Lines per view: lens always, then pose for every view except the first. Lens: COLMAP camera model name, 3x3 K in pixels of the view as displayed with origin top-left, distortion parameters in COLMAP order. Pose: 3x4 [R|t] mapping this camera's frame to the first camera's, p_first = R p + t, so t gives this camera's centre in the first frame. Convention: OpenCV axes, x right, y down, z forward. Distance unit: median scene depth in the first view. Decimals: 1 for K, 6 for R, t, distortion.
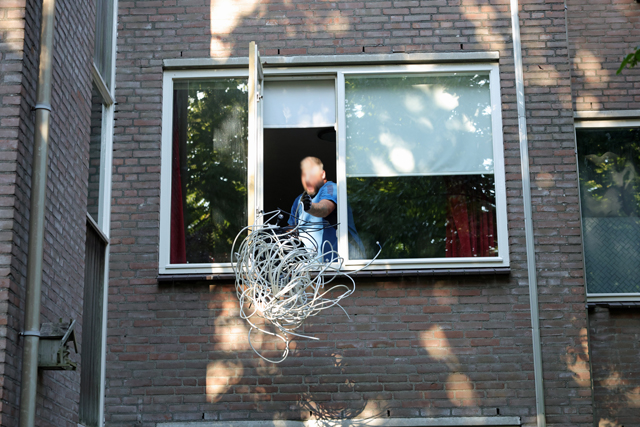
lens RADIAL K [[1235.3, 0, 317.8], [0, 1235.3, 201.7], [0, 0, 1]] dist [-0.011992, 0.144104]
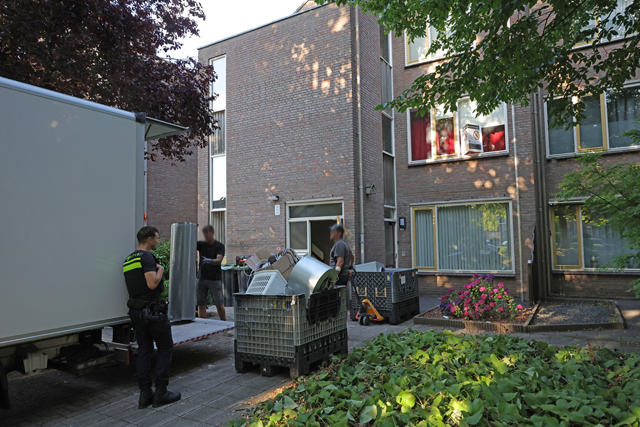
lens RADIAL K [[435.7, 0, 320.0], [0, 435.7, 213.5], [0, 0, 1]] dist [-0.000848, -0.000414]
pose [[0.870474, -0.035456, -0.490935, 0.279242], [0.142745, 0.972723, 0.182849, -0.075507], [0.471061, -0.229244, 0.851792, -0.287217]]
